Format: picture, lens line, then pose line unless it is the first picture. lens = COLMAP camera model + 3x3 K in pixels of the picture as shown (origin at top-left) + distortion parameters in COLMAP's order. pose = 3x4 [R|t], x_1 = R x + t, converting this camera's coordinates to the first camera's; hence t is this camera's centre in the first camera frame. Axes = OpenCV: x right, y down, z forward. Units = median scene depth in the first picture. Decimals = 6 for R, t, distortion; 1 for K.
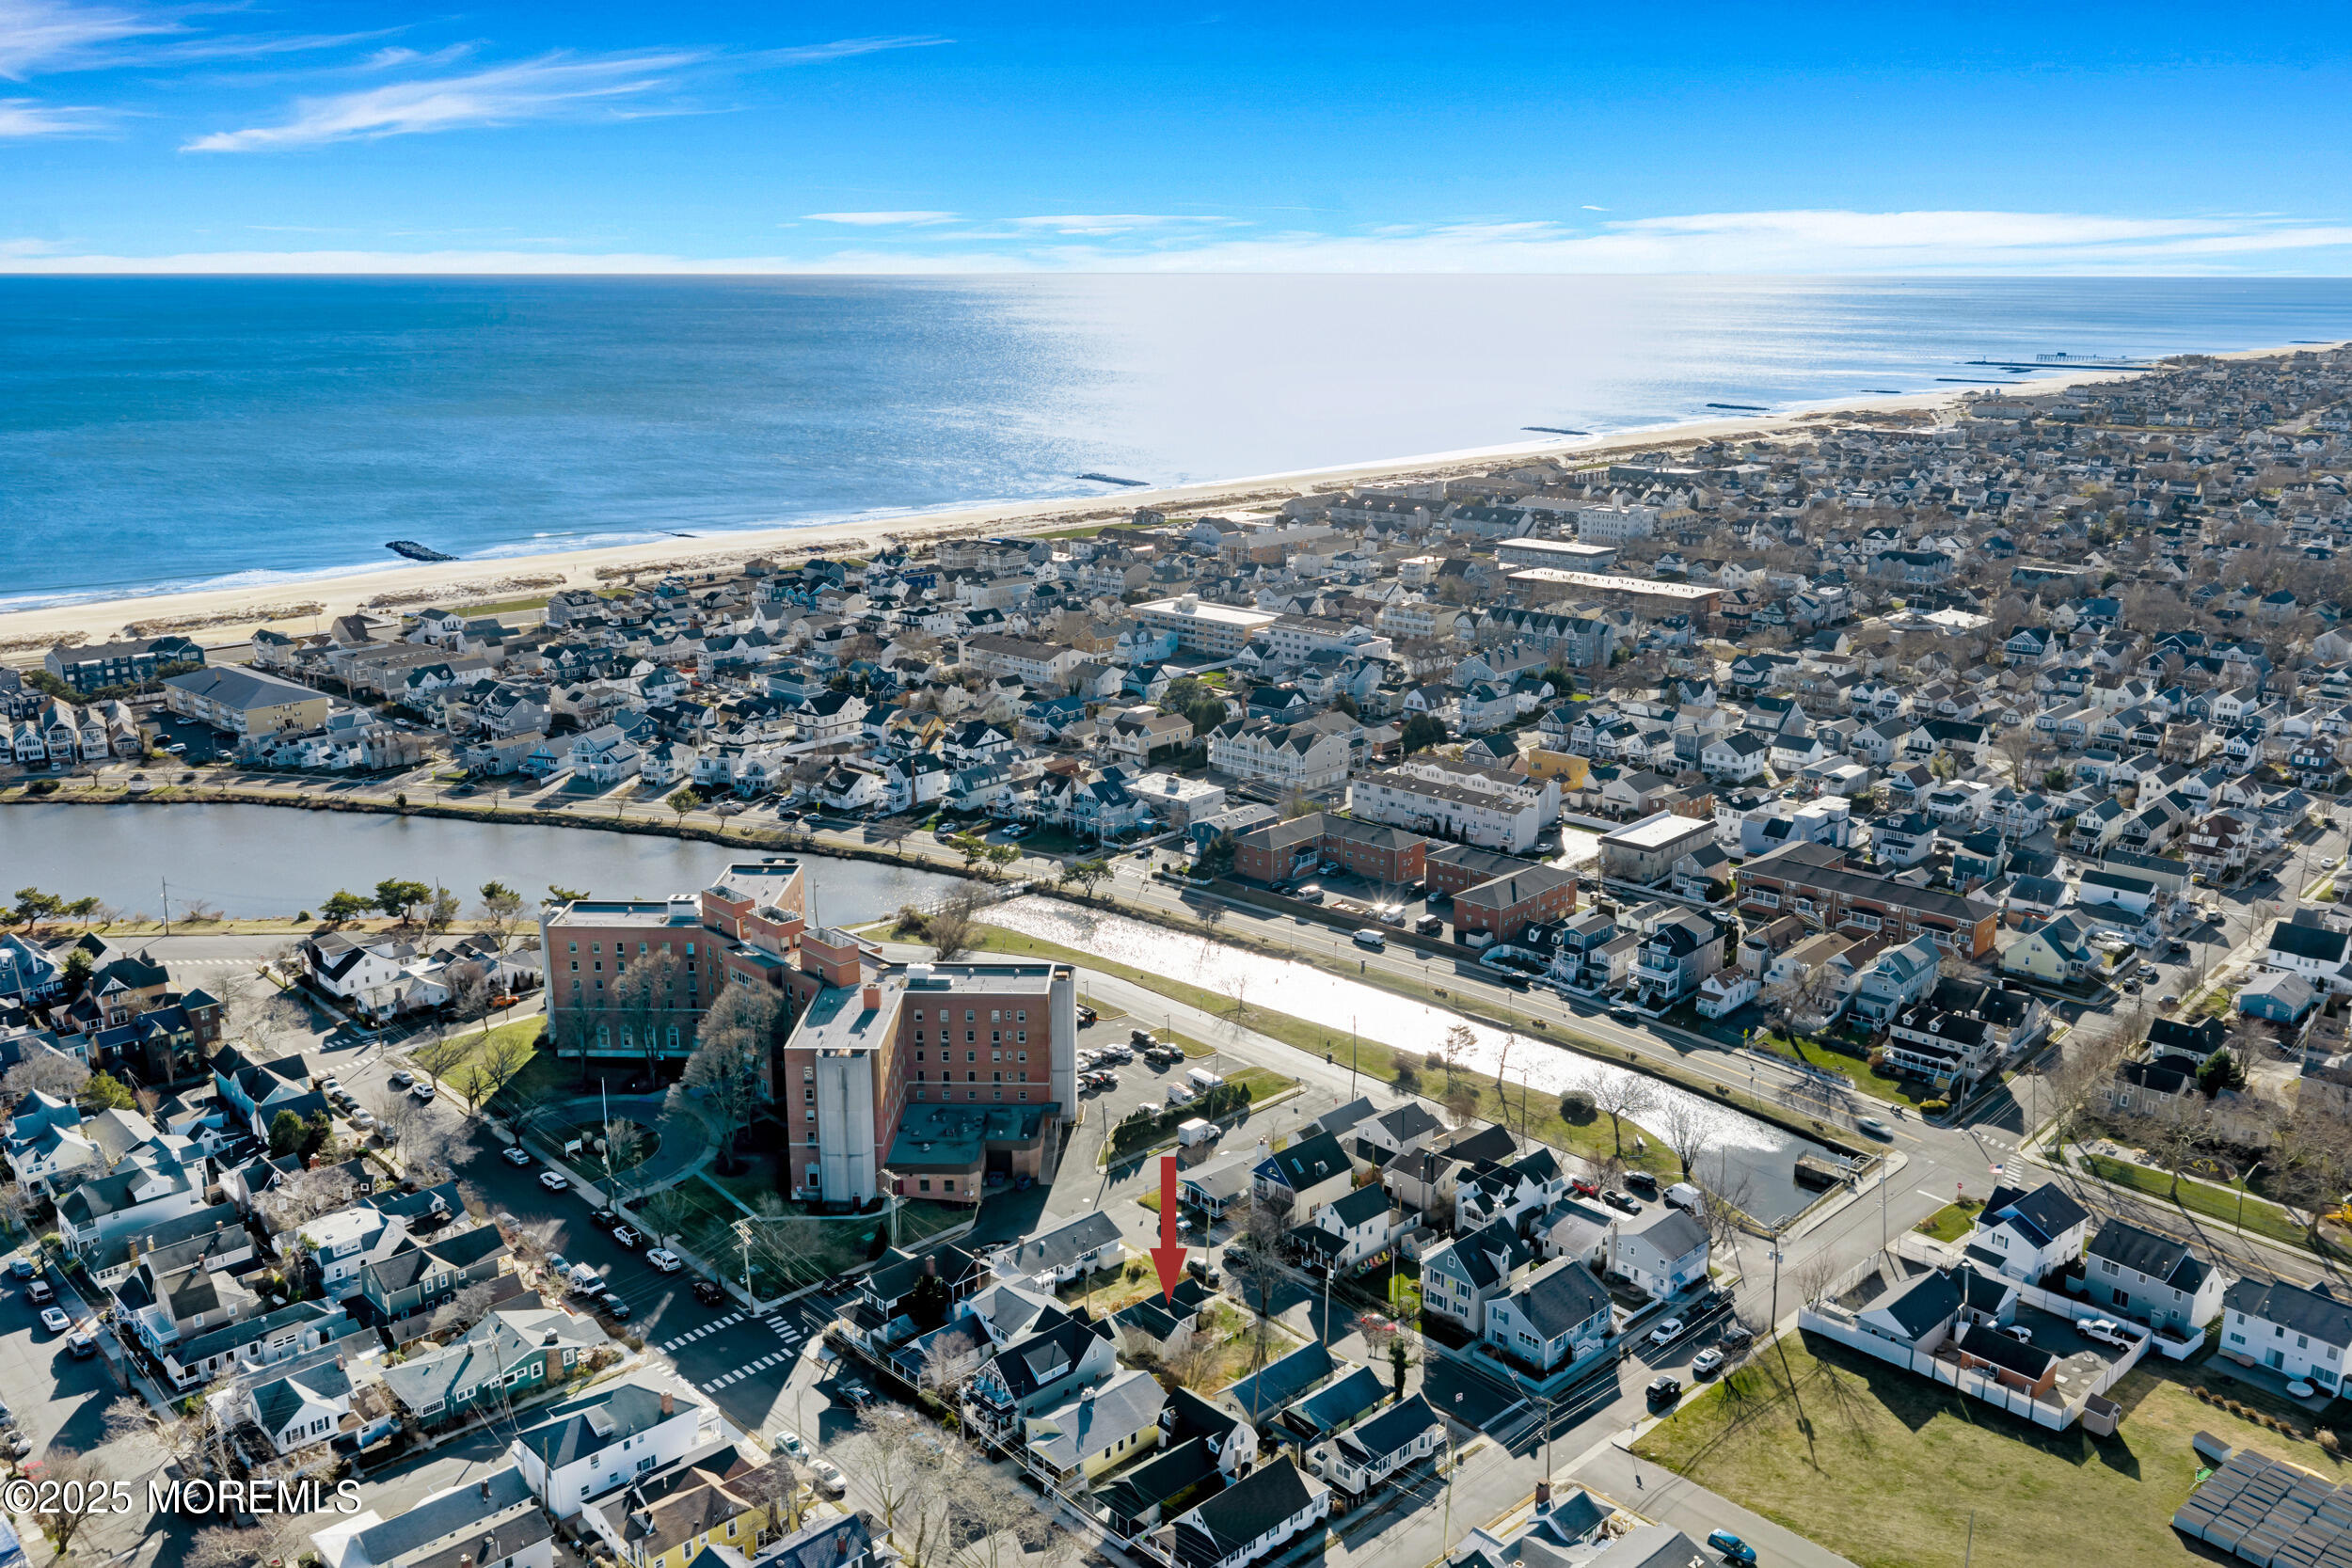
lens RADIAL K [[1937.8, 0, 1175.7], [0, 1937.8, 716.5], [0, 0, 1]] dist [0.011408, -0.000280]
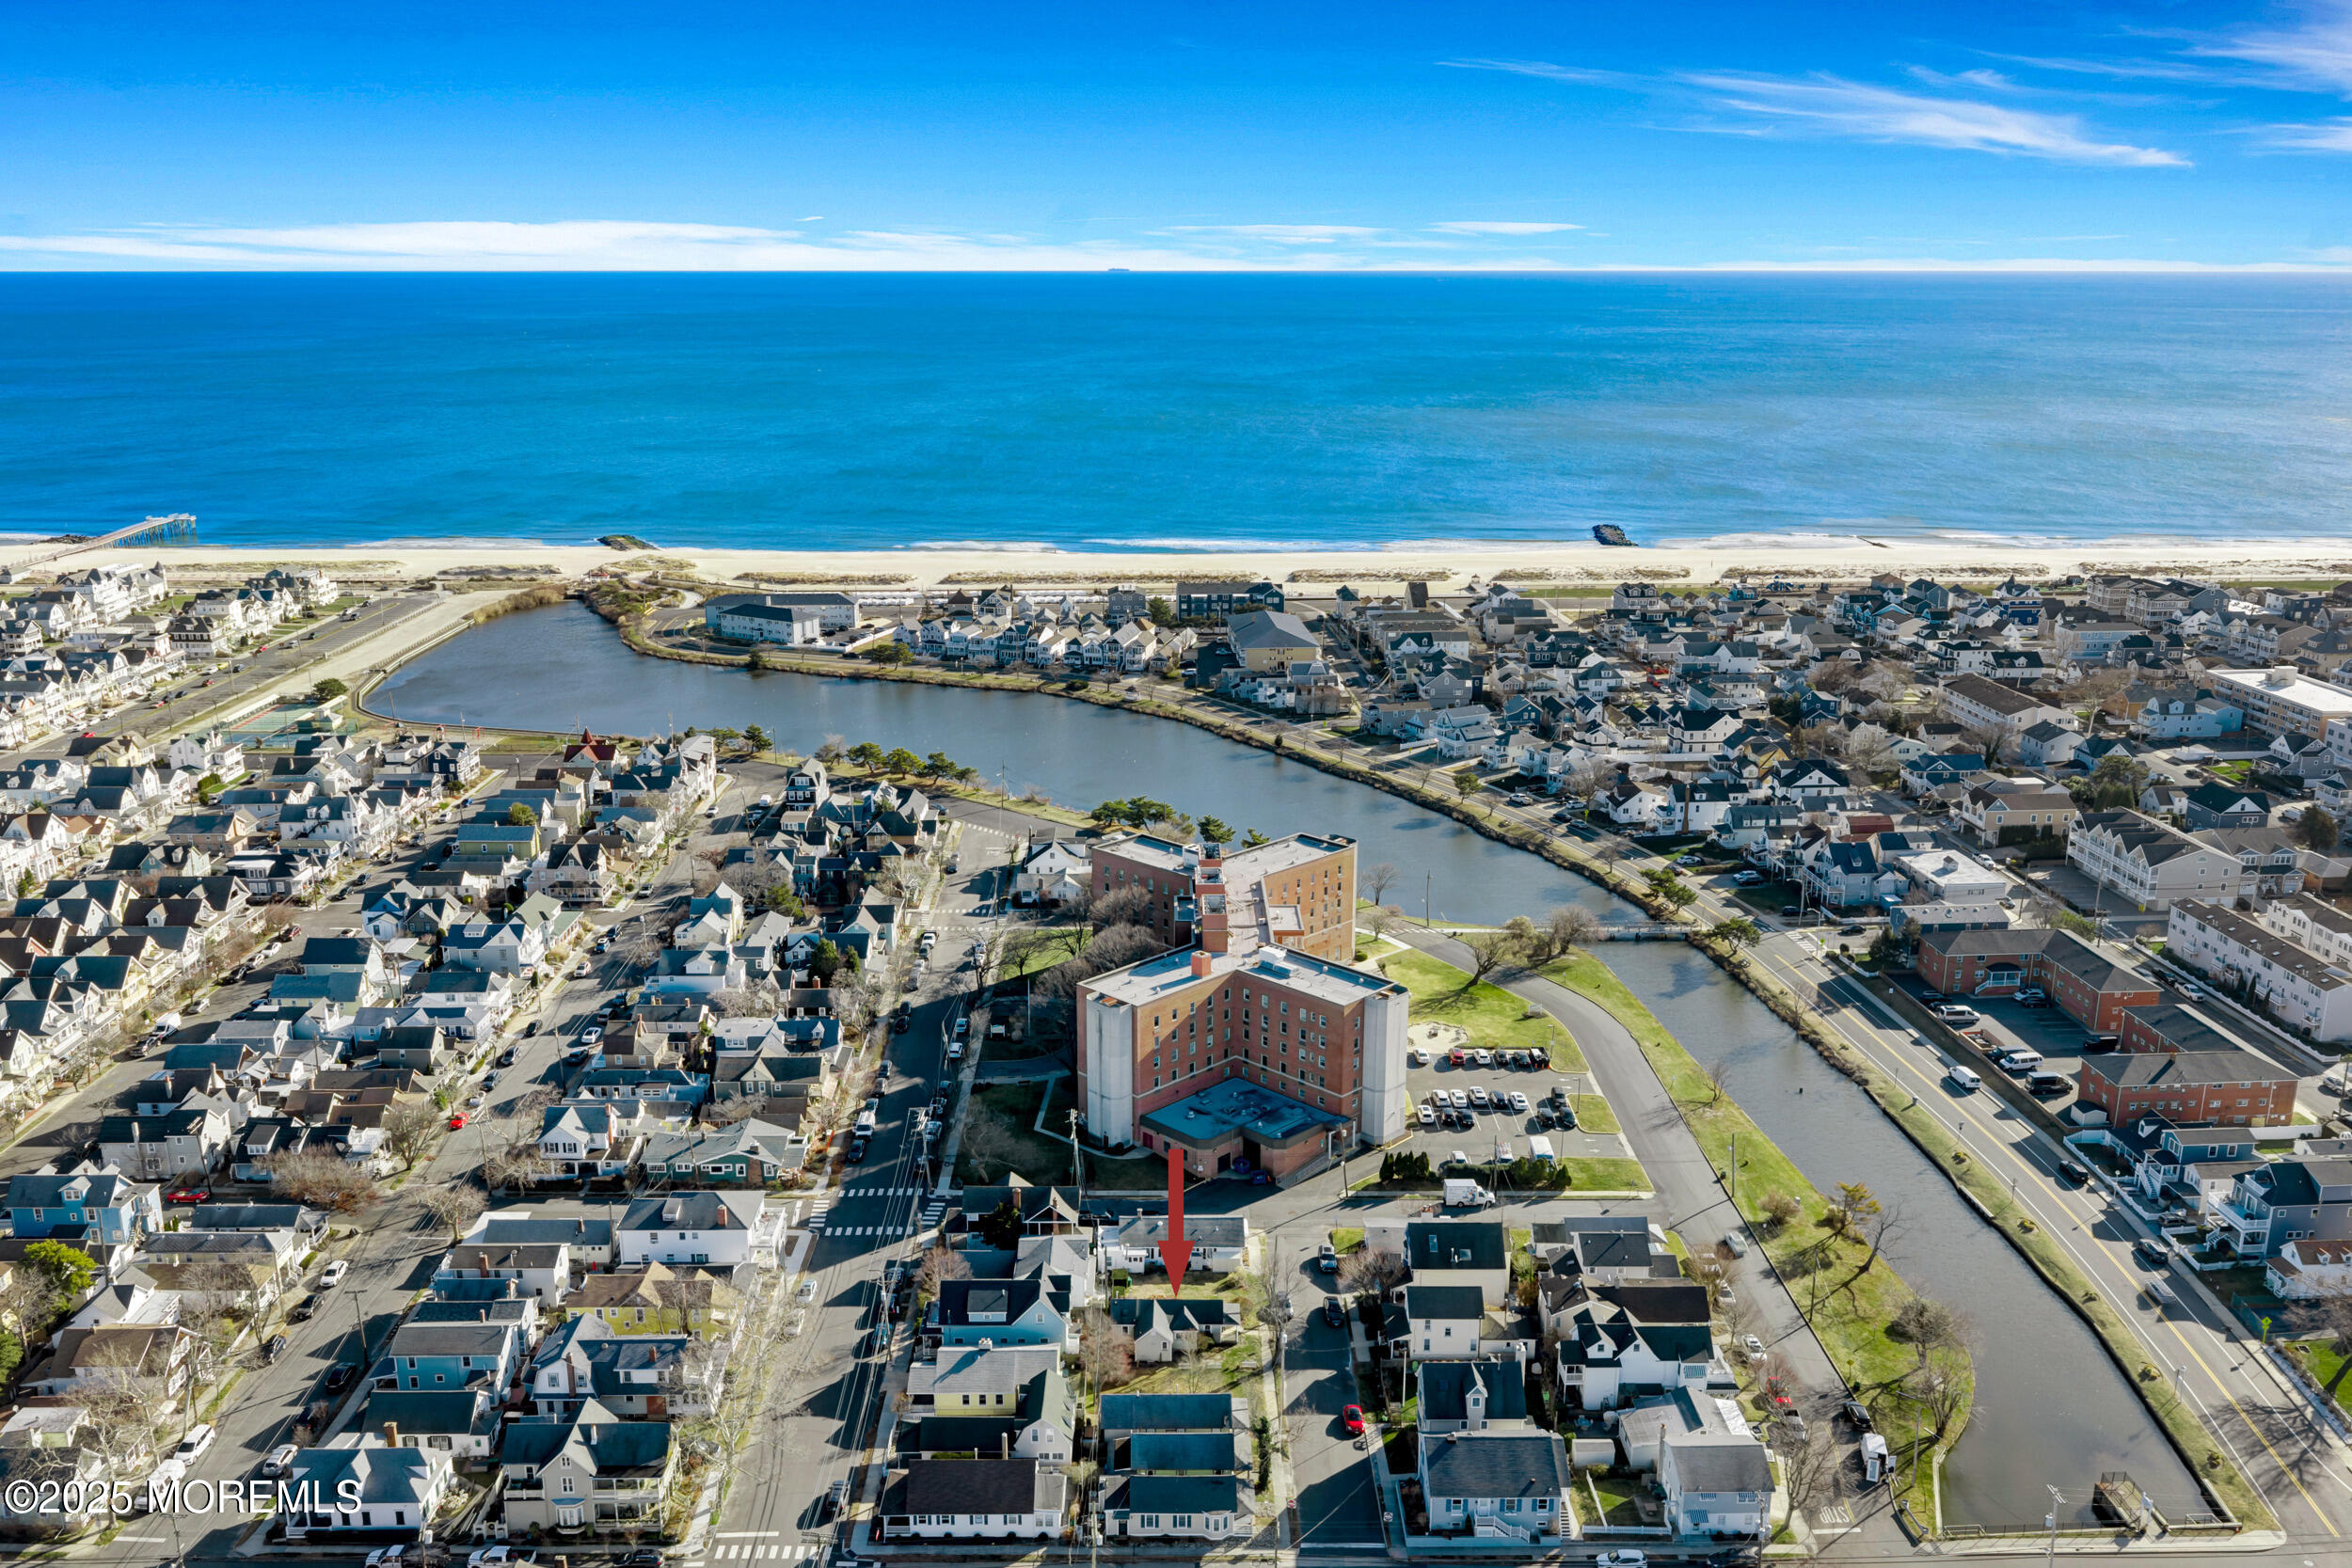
lens RADIAL K [[1927.4, 0, 1176.0], [0, 1927.4, 784.0], [0, 0, 1]] dist [0.021081, -0.001921]
pose [[0.731278, 0.175565, -0.659098, 0.313342], [-0.152081, 0.983949, 0.093360, -0.029047], [0.664909, 0.031964, 0.746240, 0.131726]]
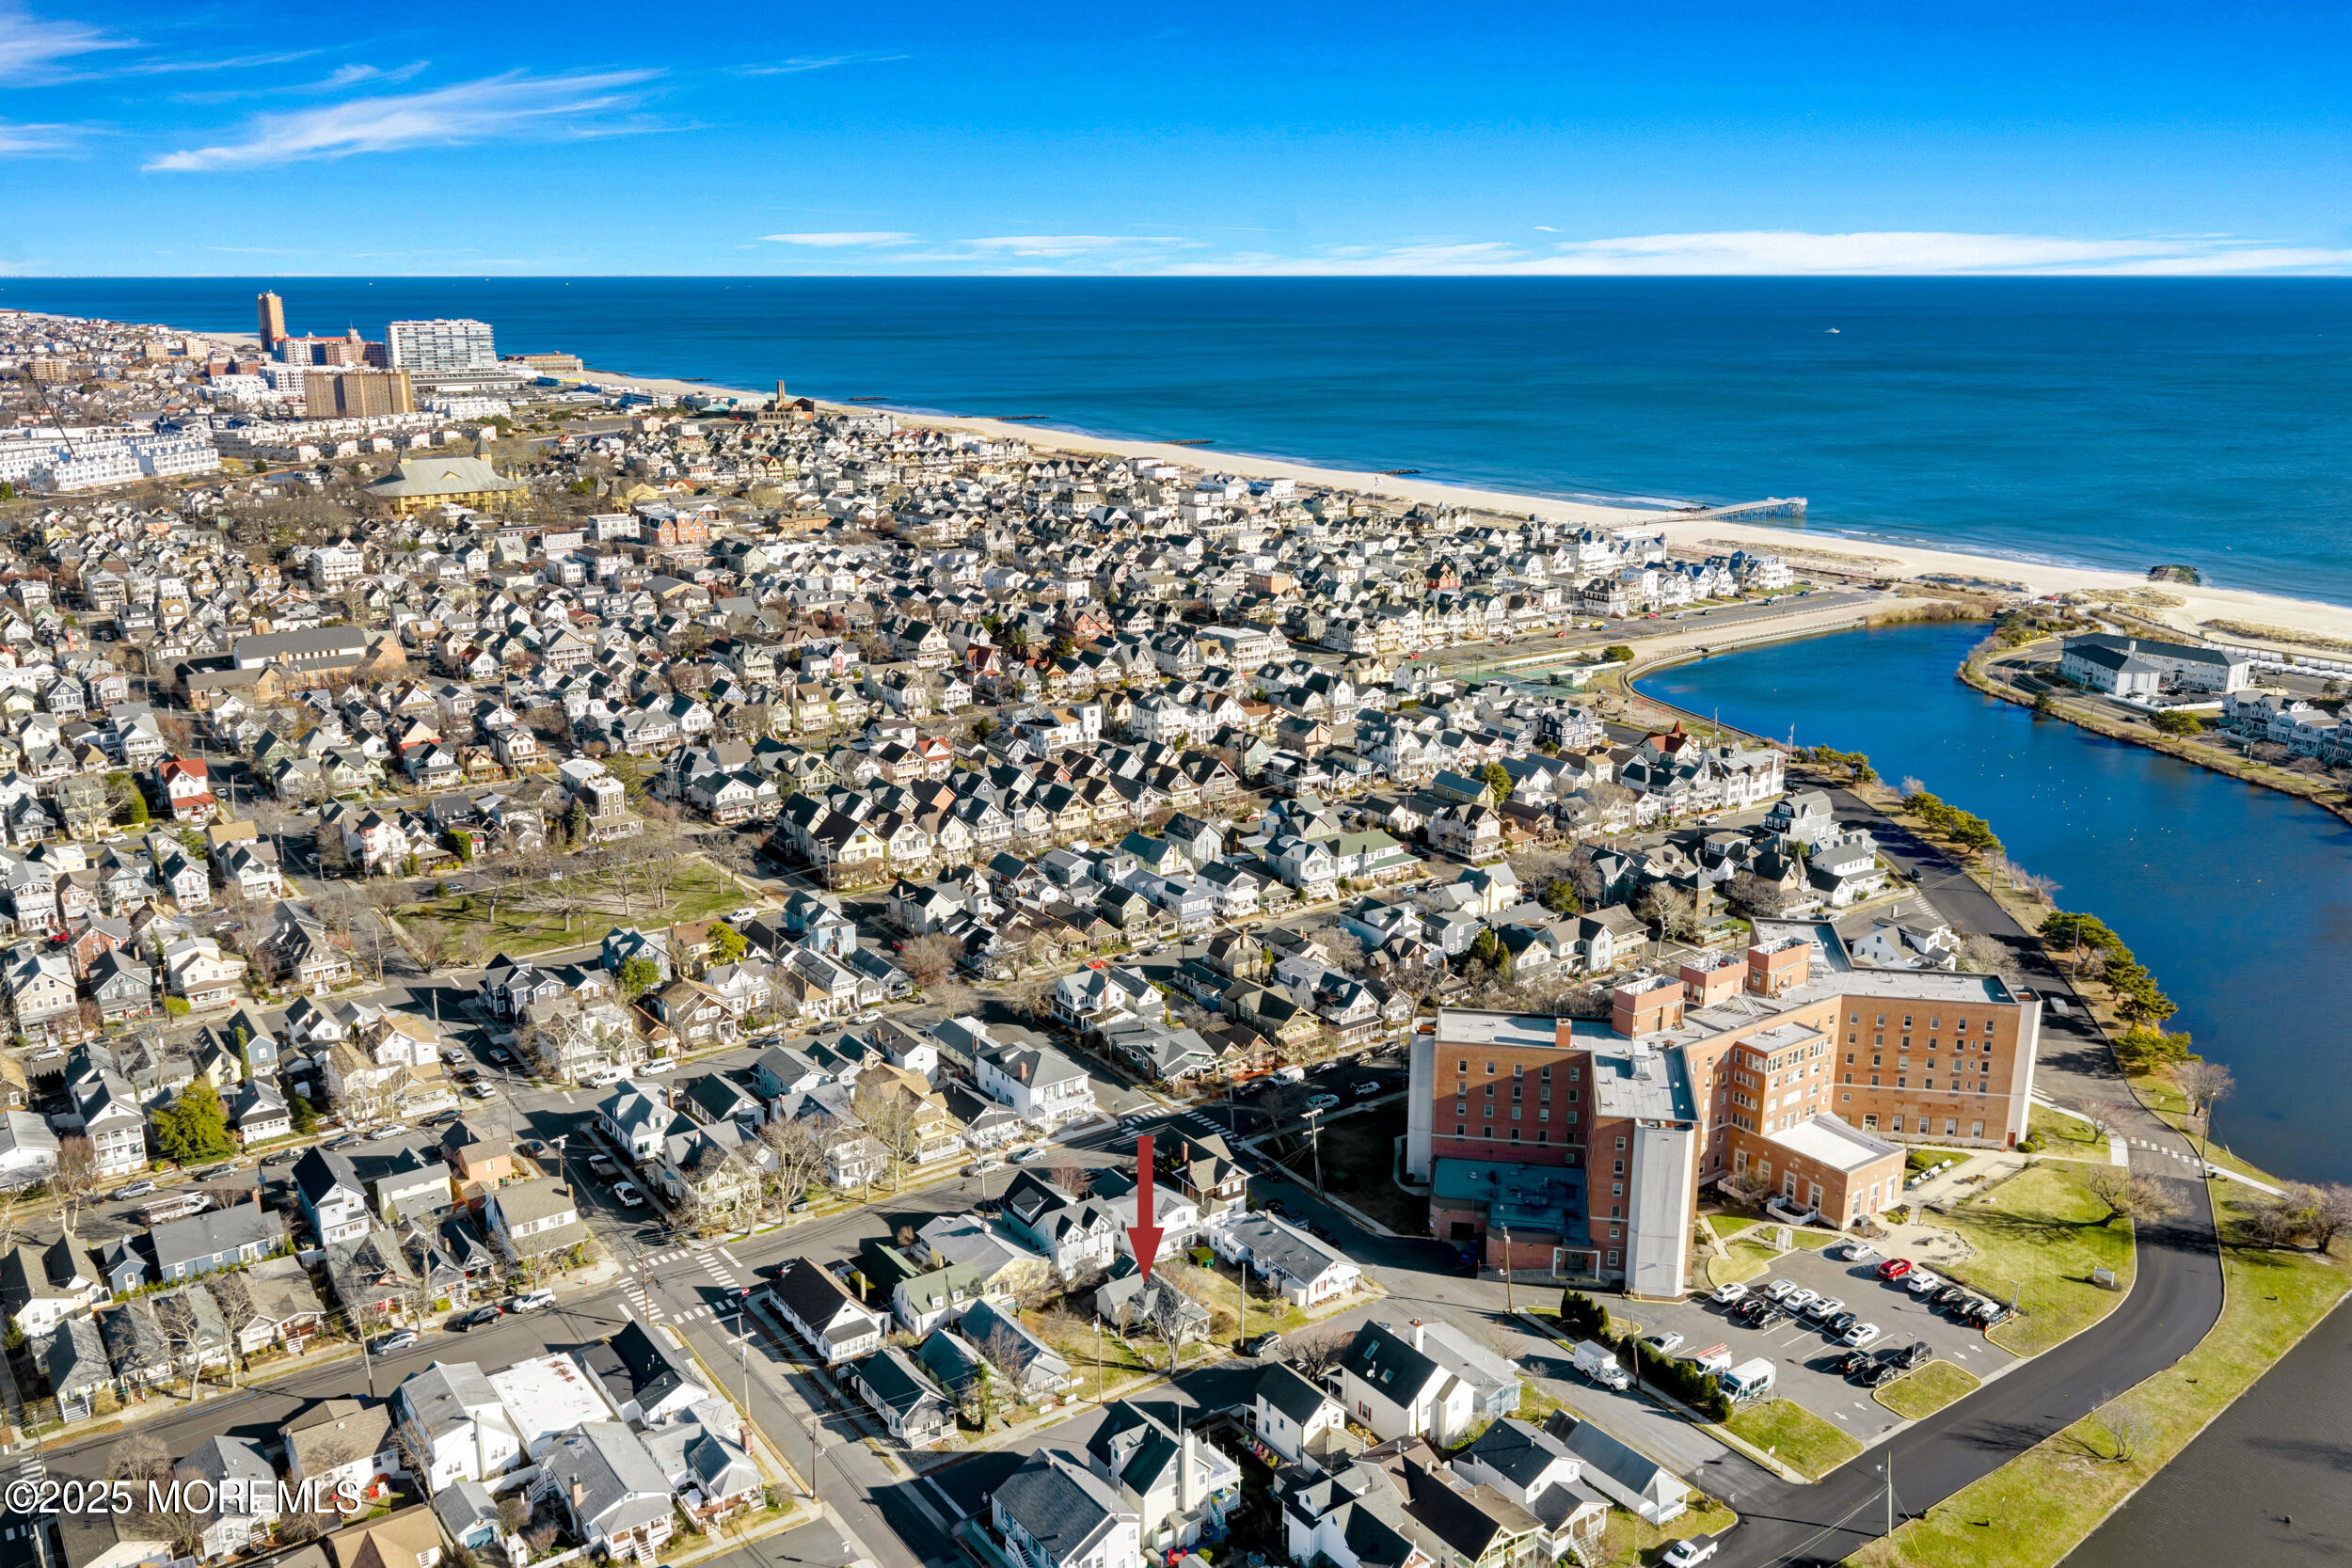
lens RADIAL K [[1927.4, 0, 1176.0], [0, 1927.4, 784.0], [0, 0, 1]] dist [0.021081, -0.001921]
pose [[-0.140755, 0.255142, -0.956604, 0.471912], [-0.223143, 0.933186, 0.281730, -0.124110], [0.964570, 0.253114, -0.074417, 0.532620]]
